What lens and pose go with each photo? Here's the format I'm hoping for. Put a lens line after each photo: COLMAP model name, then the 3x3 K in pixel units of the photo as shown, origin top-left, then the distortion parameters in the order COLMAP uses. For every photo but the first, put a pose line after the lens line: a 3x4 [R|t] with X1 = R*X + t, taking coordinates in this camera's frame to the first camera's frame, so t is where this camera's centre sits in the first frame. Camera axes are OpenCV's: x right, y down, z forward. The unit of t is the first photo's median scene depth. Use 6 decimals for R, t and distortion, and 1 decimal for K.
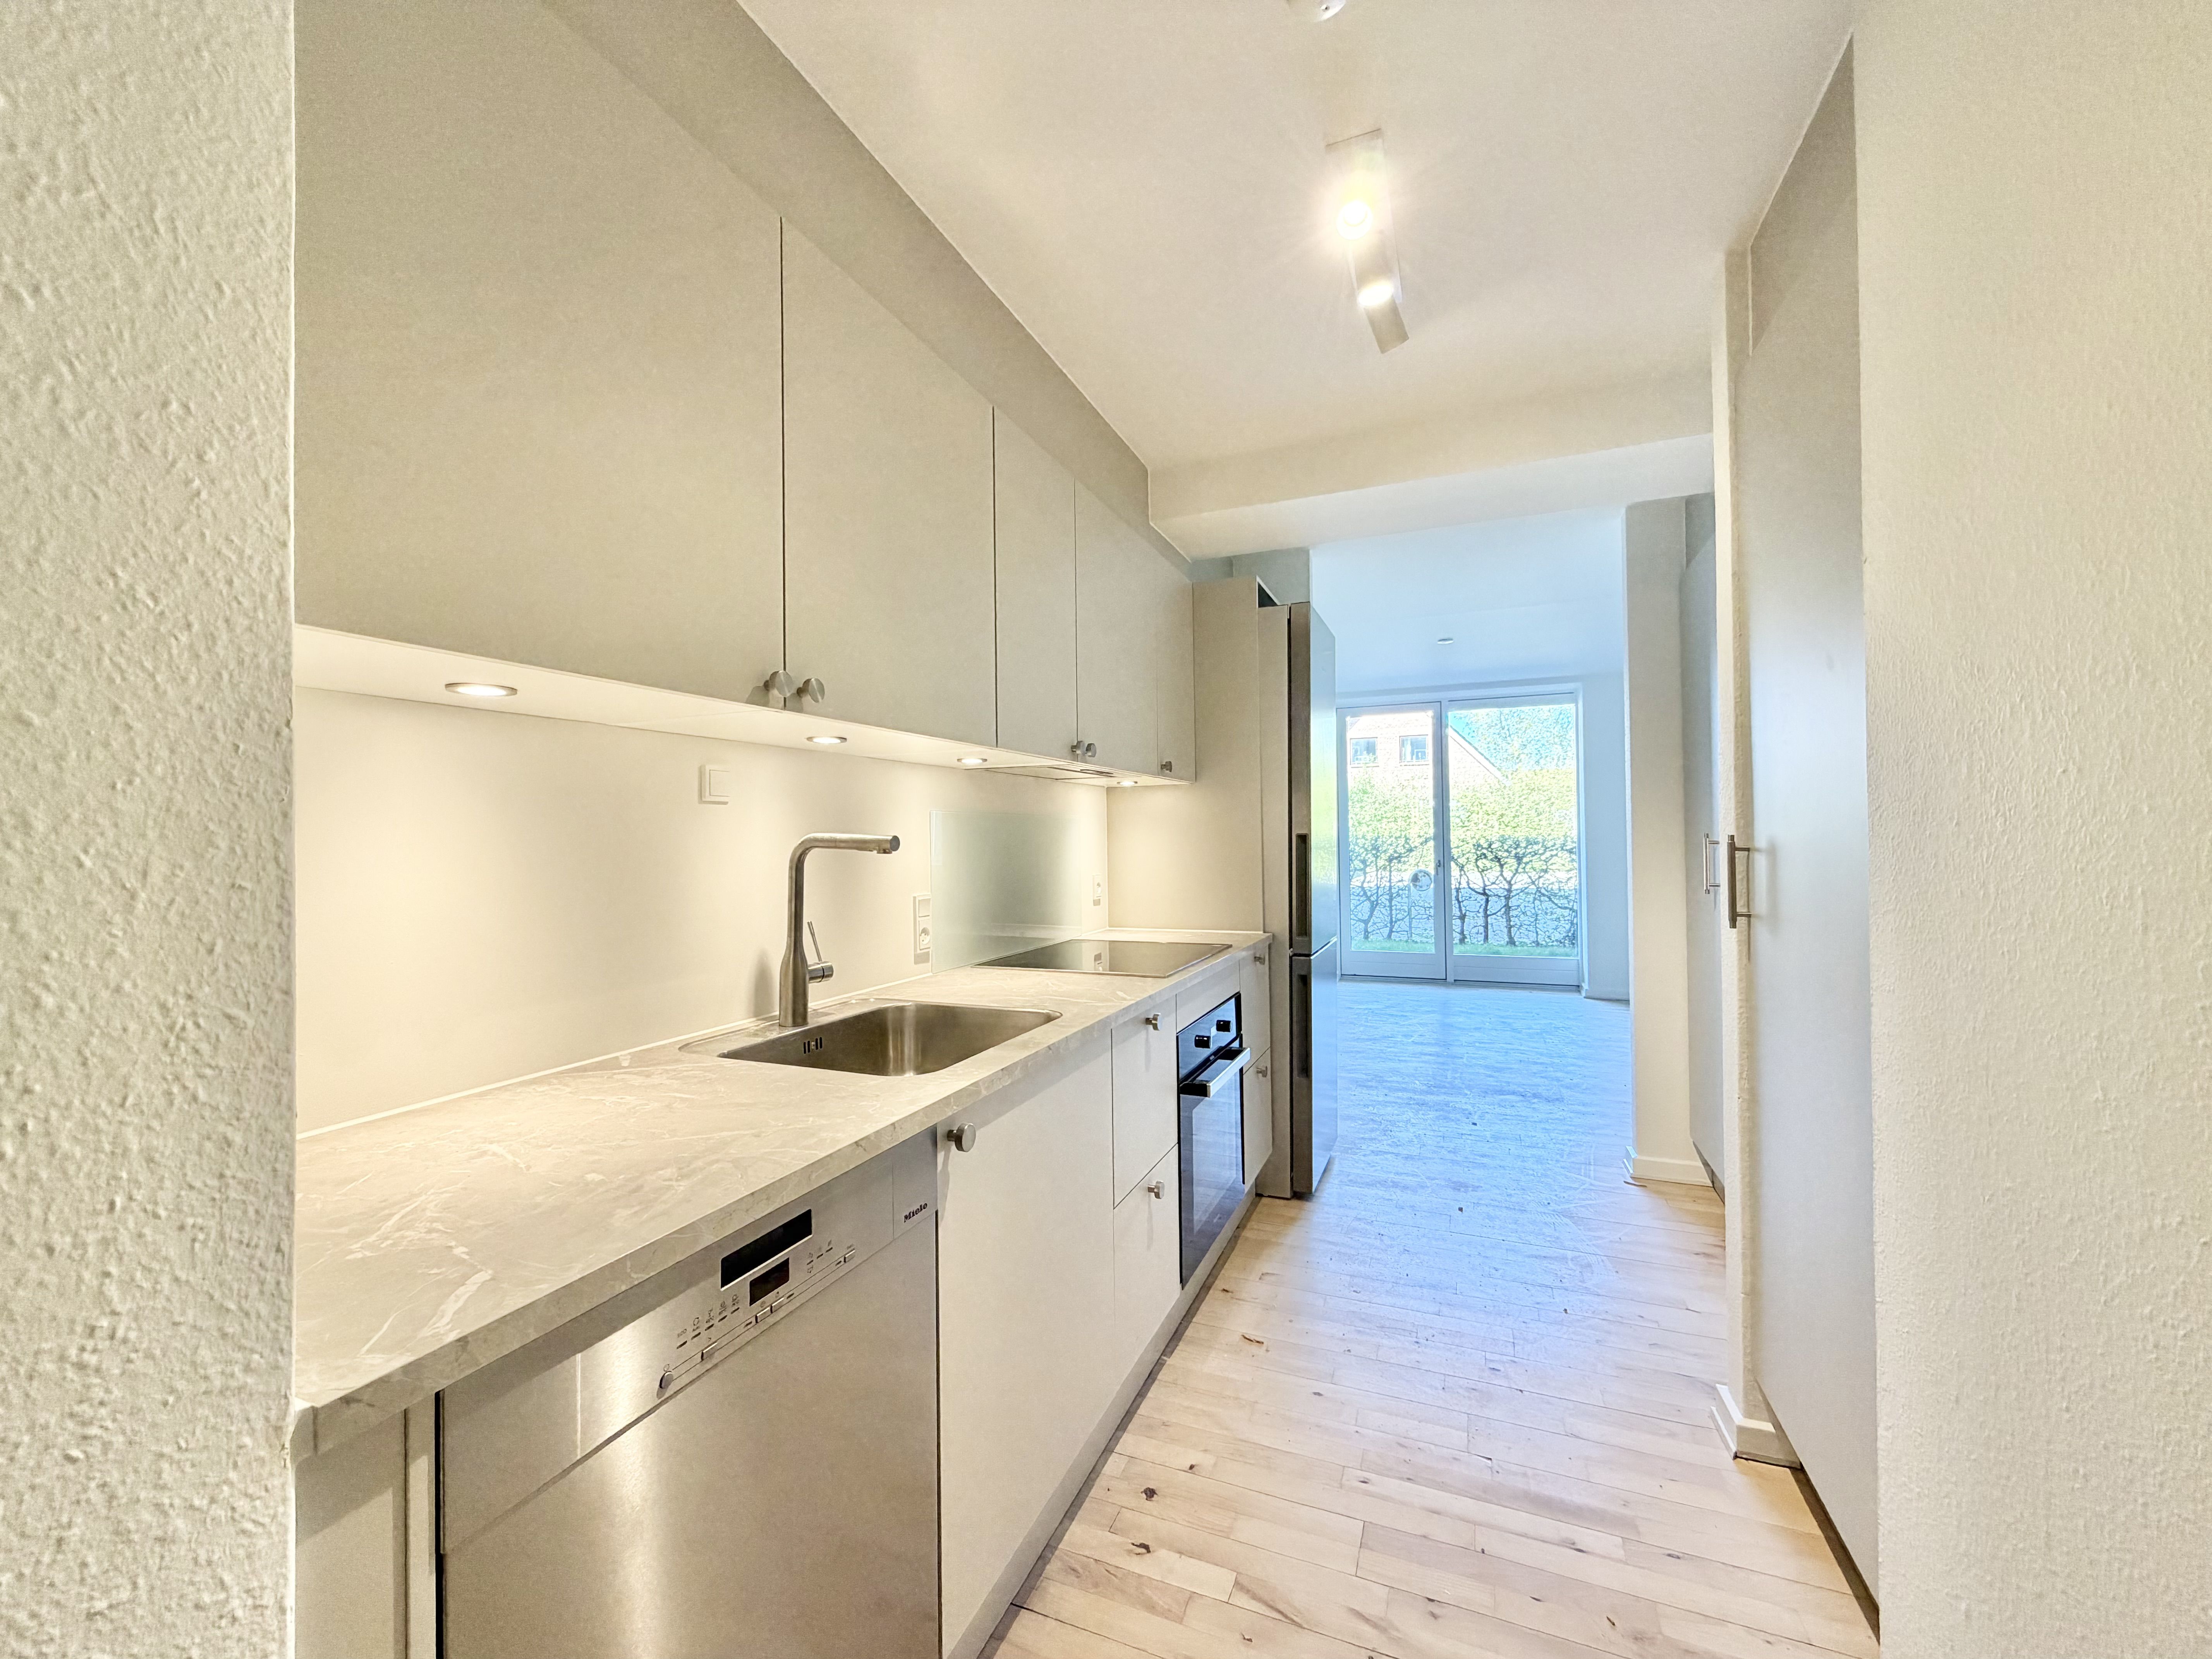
lens RADIAL K [[884.3, 0, 1101.9], [0, 884.3, 828.1], [0, 0, 1]] dist [0.002005, -0.000650]
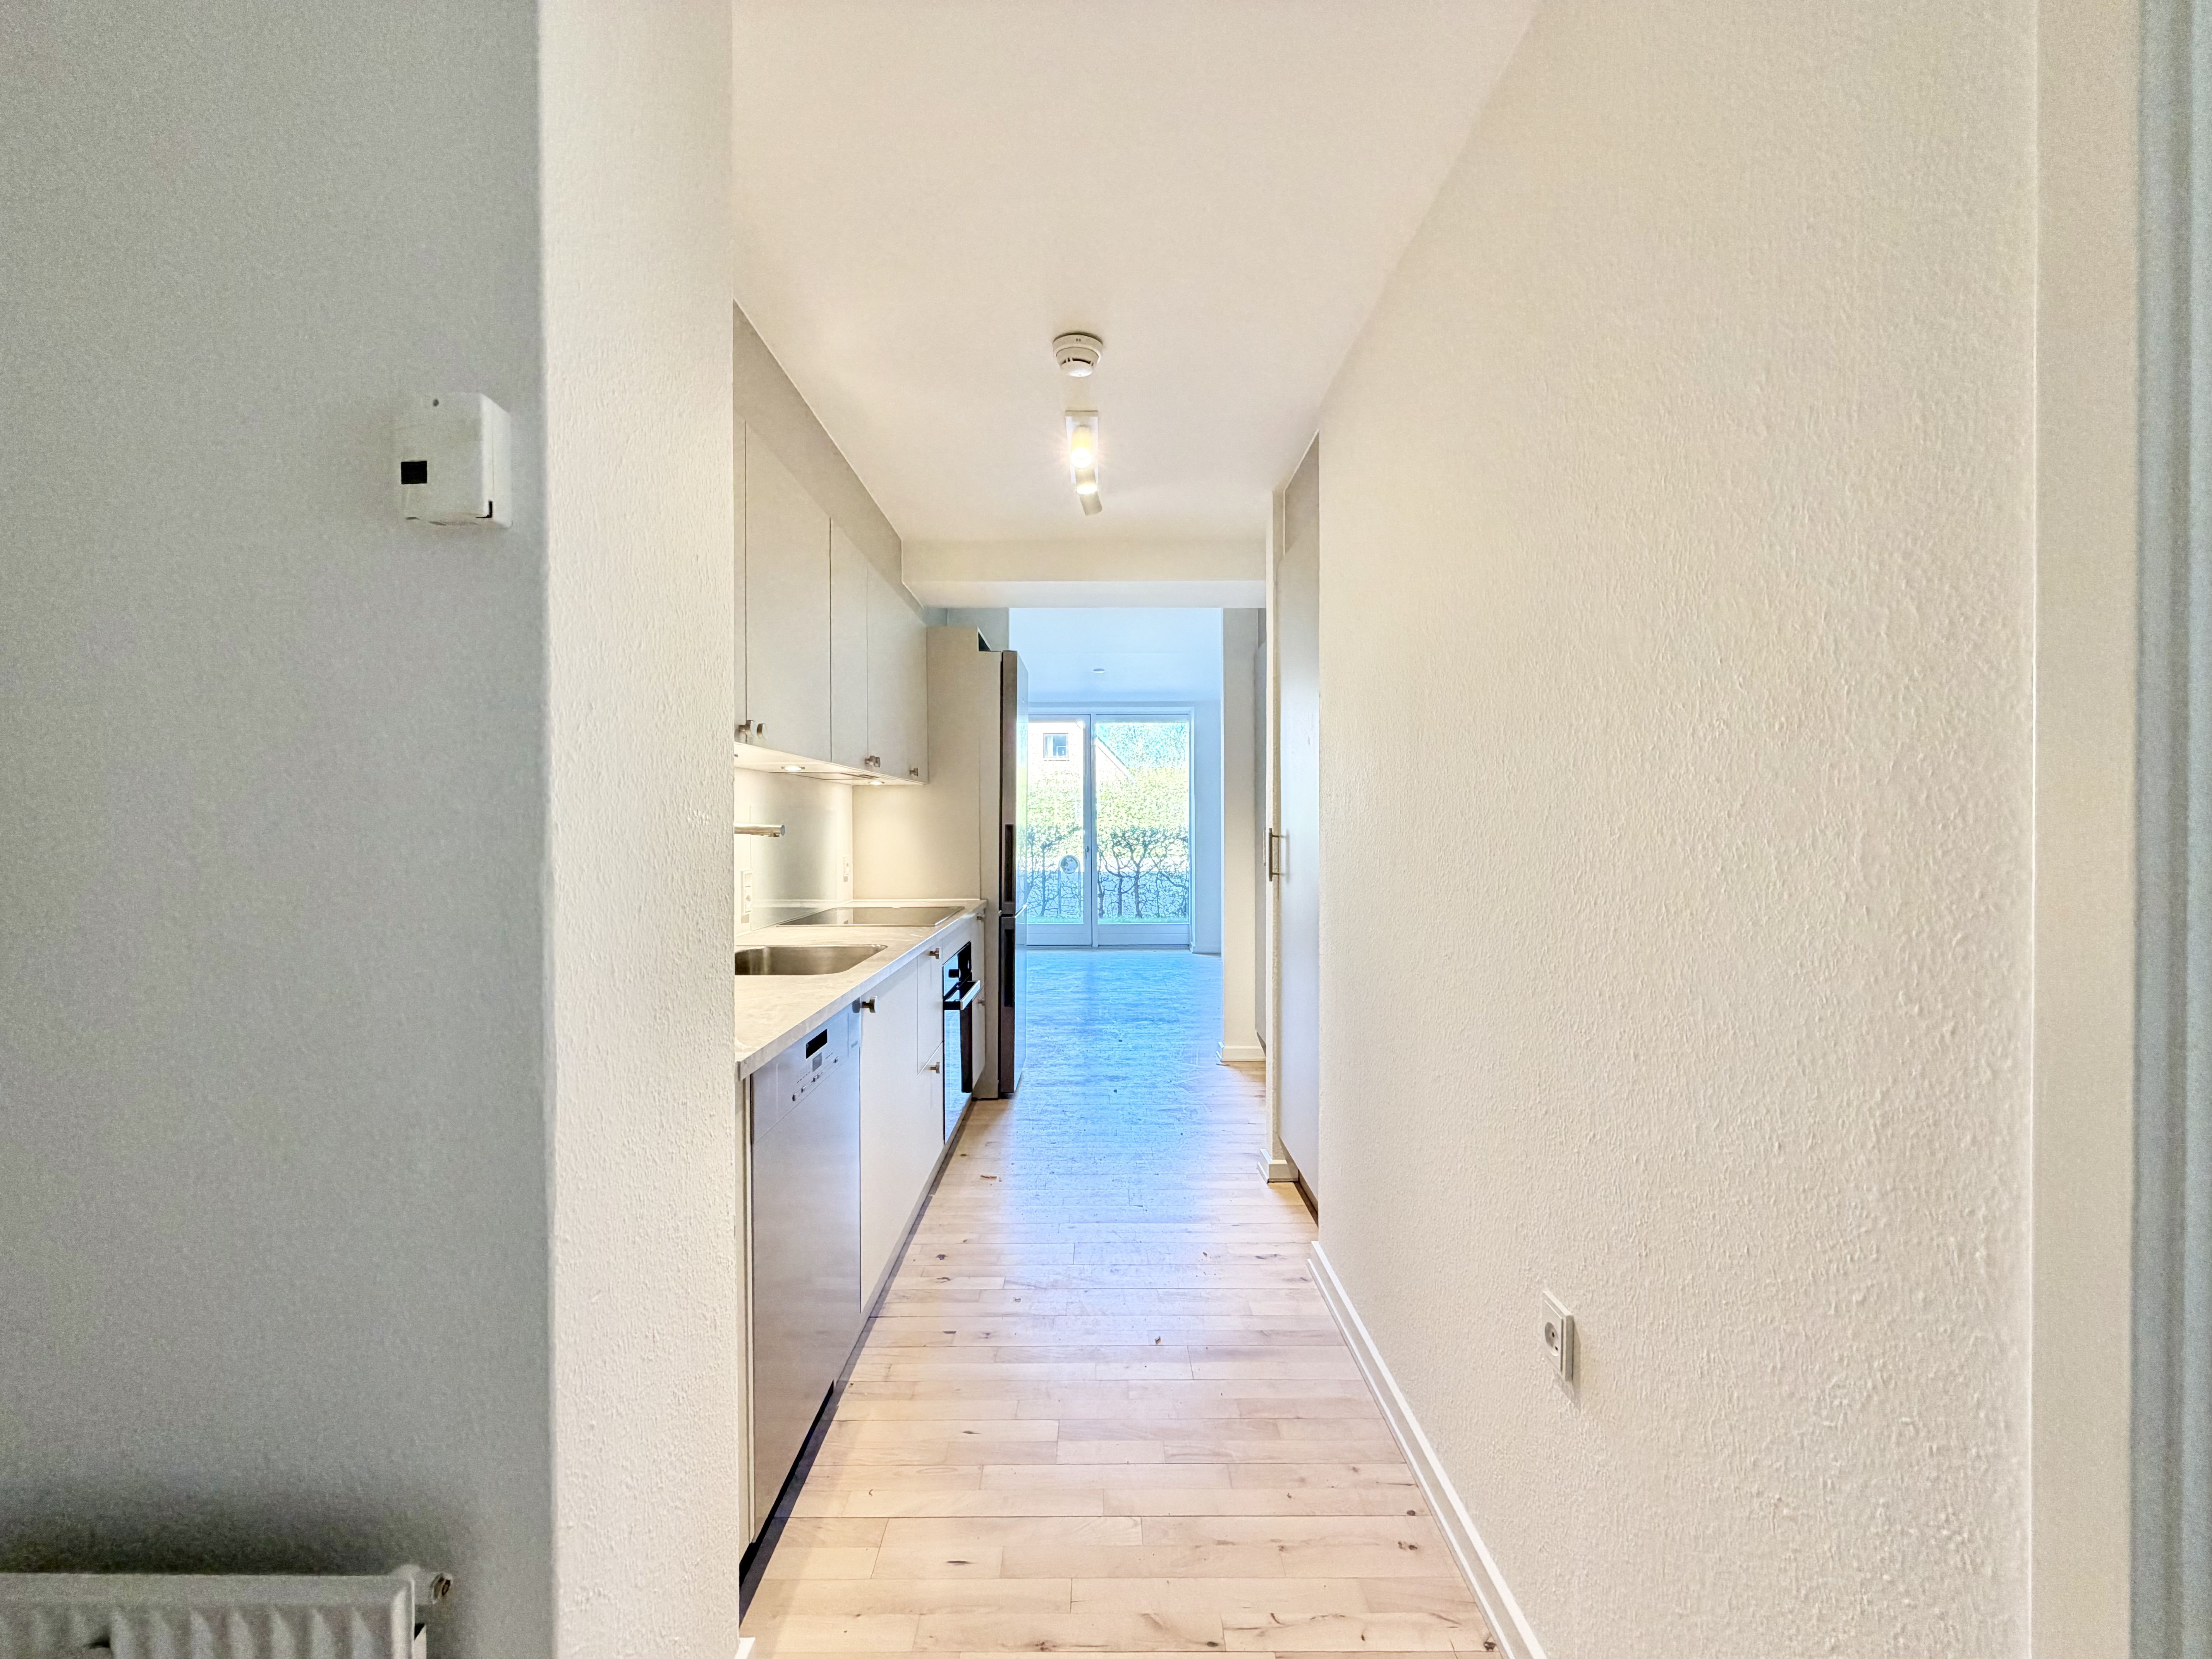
lens RADIAL K [[884.3, 0, 1100.7], [0, 884.3, 828.4], [0, 0, 1]] dist [0.002005, -0.000650]
pose [[0.922452, 0.006458, 0.386058, -0.253362], [-0.011499, 0.999876, 0.010750, -0.006021], [-0.385940, -0.014356, 0.922412, -0.445546]]
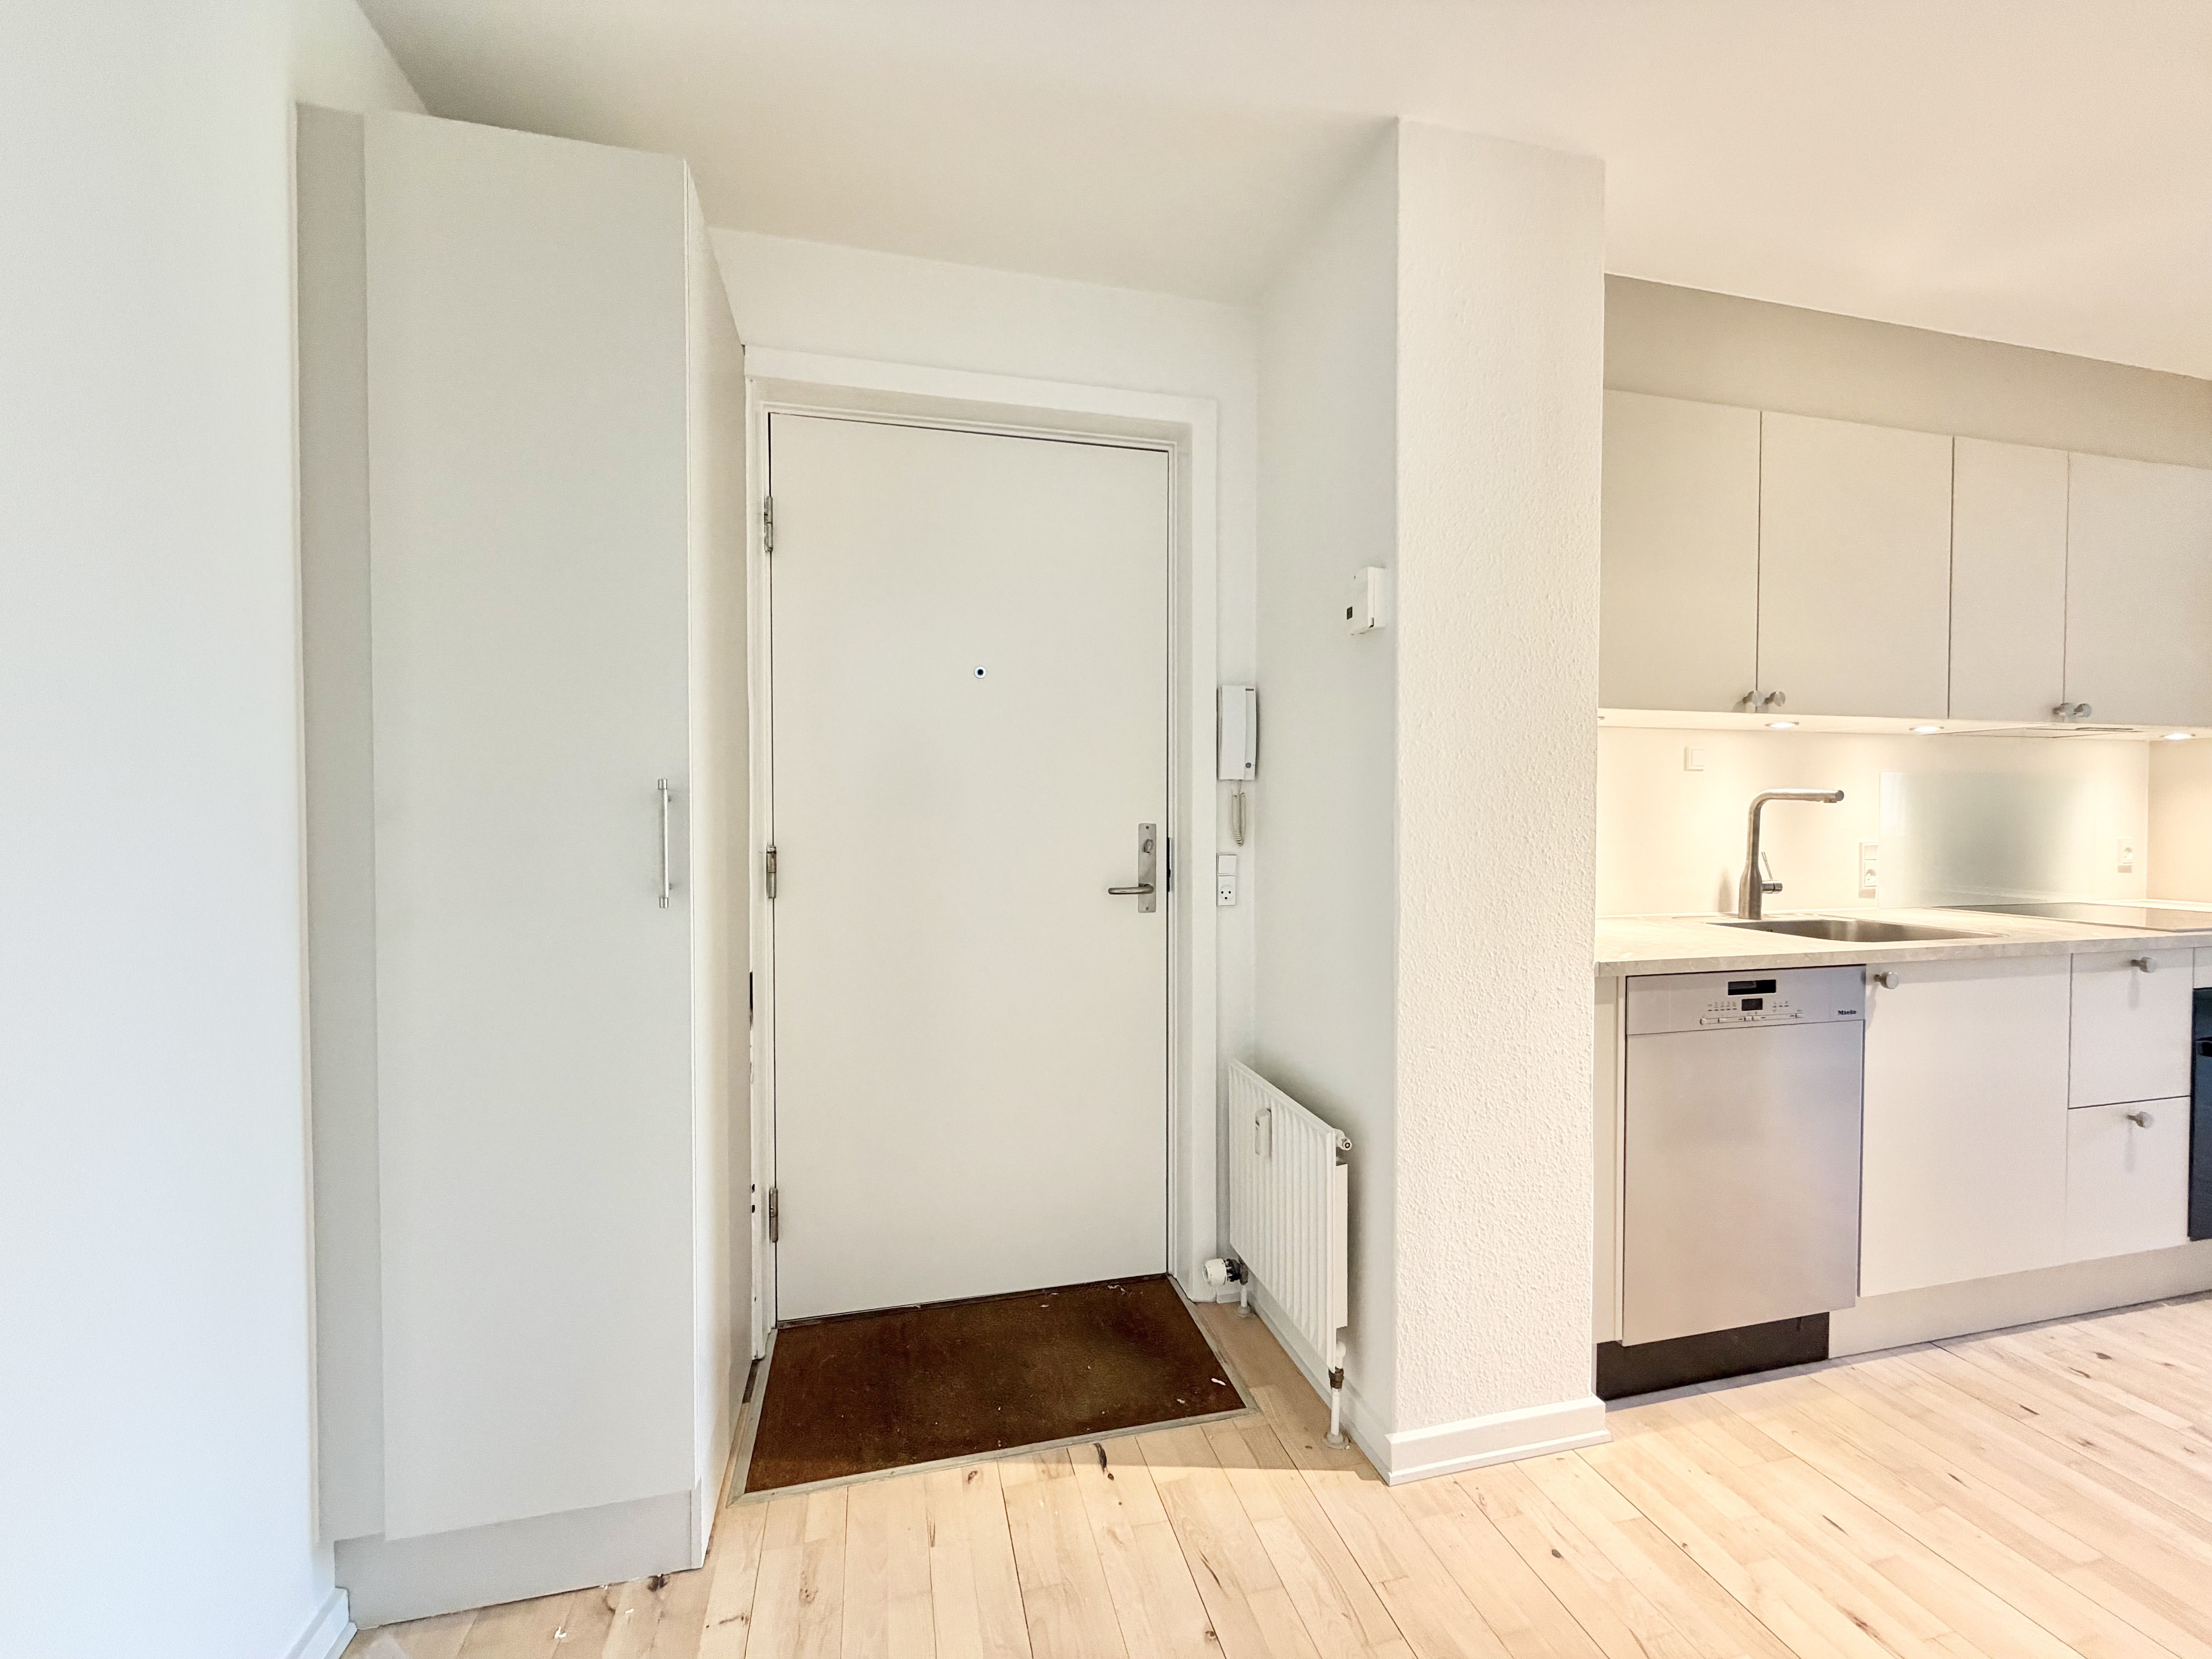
lens RADIAL K [[884.3, 0, 1094.9], [0, 884.3, 828.6], [0, 0, 1]] dist [0.002005, -0.000650]
pose [[0.591923, 0.028881, -0.805477, 0.165916], [0.000512, 0.999344, 0.036208, 0.014759], [0.805995, -0.021844, 0.591520, -0.655272]]
